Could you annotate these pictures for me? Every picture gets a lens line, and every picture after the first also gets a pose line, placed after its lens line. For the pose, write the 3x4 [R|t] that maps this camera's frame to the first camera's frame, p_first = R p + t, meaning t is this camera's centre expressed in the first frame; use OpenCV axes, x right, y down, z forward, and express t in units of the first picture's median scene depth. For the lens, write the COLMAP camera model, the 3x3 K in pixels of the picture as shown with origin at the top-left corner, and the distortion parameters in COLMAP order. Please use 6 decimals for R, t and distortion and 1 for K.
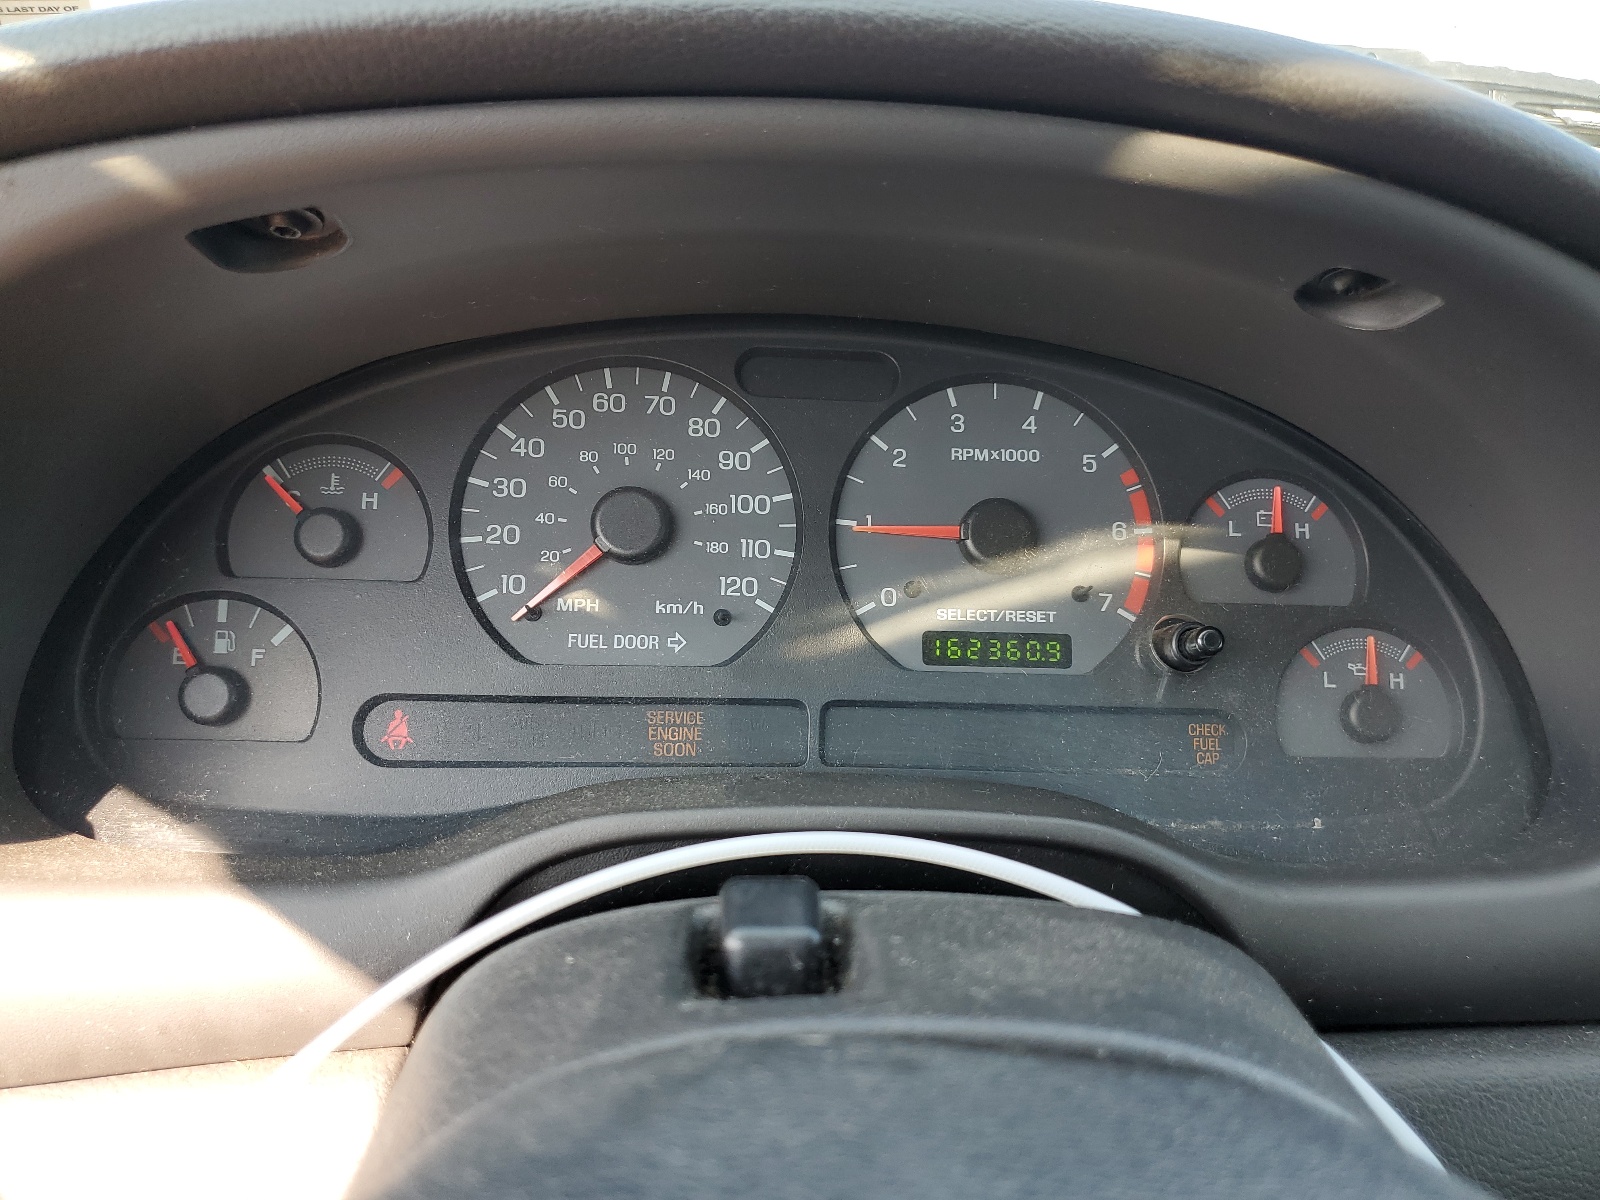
lens RADIAL K [[1229.0, 0, 802.1], [0, 1229.0, 604.2], [0, 0, 1]] dist [-0.012277, -0.001093]
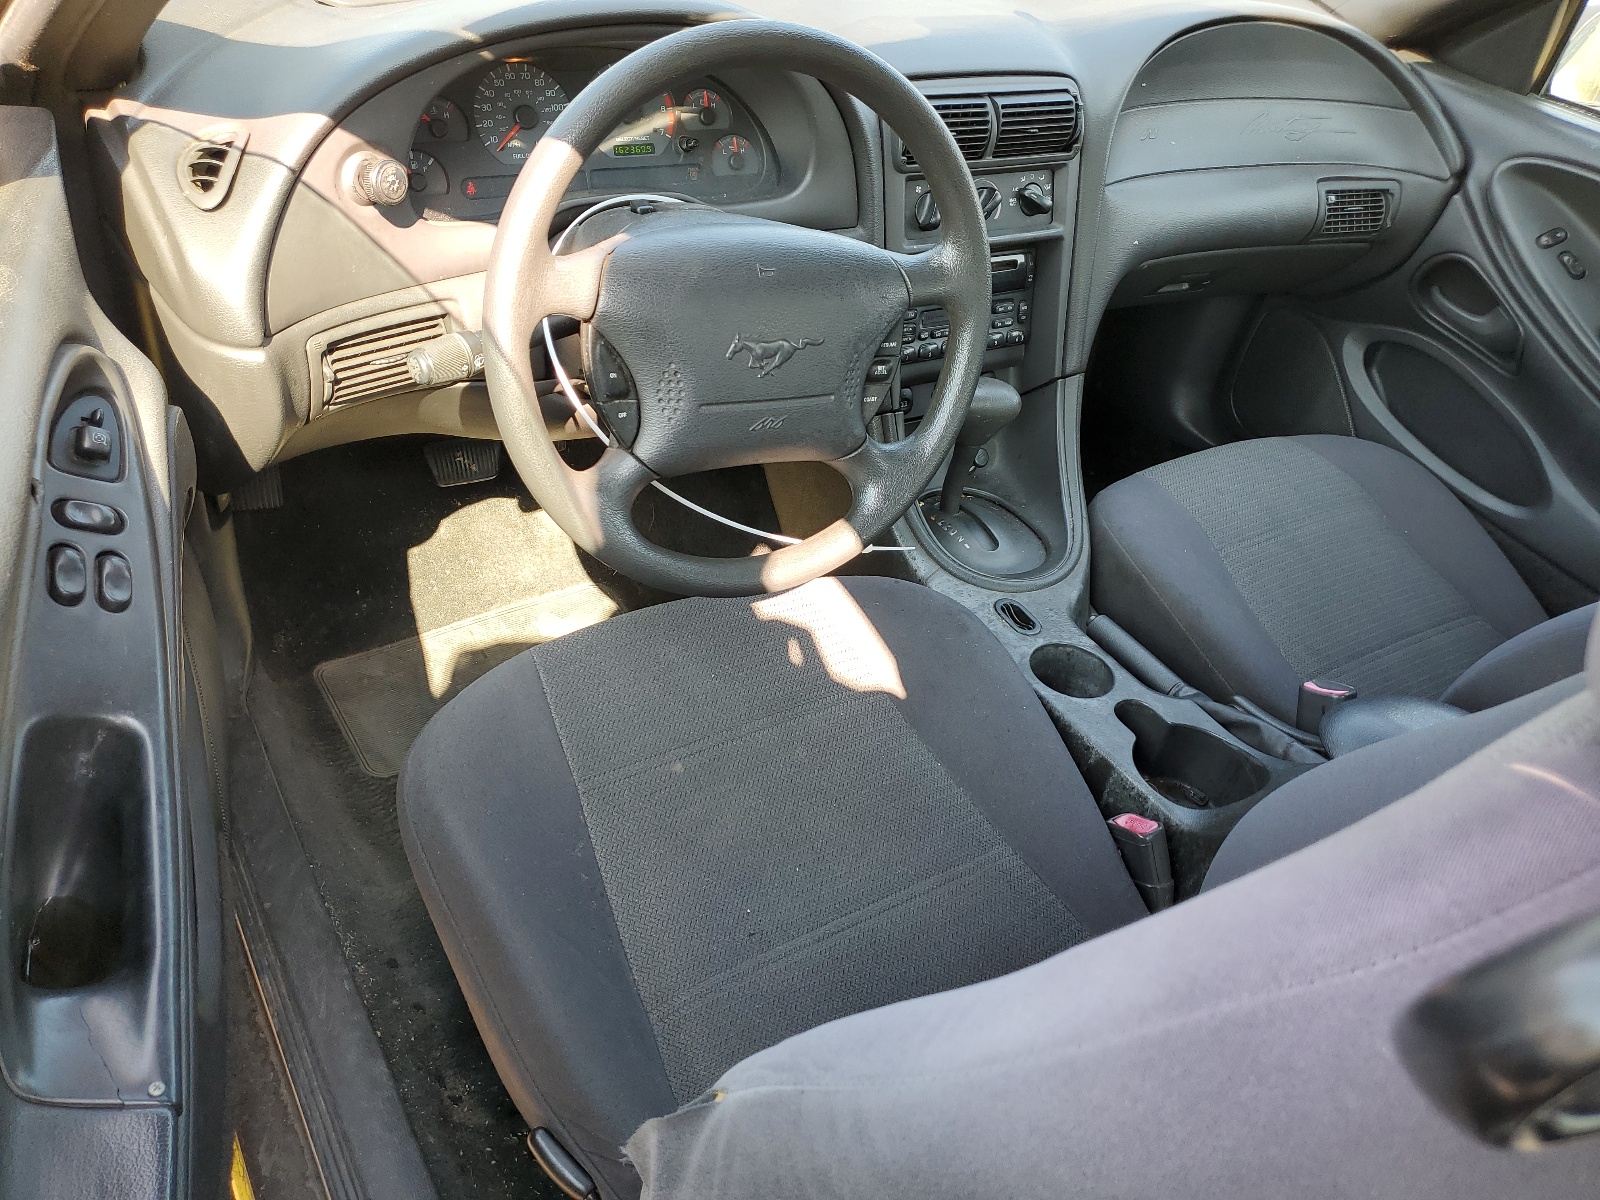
lens RADIAL K [[1229.0, 0, 803.3], [0, 1229.0, 598.1], [0, 0, 1]] dist [-0.012277, -0.001093]
pose [[0.876203, -0.228974, 0.424074, -1.136615], [0.057414, 0.923255, 0.379874, -0.078842], [-0.478509, -0.308499, 0.822105, -2.350240]]
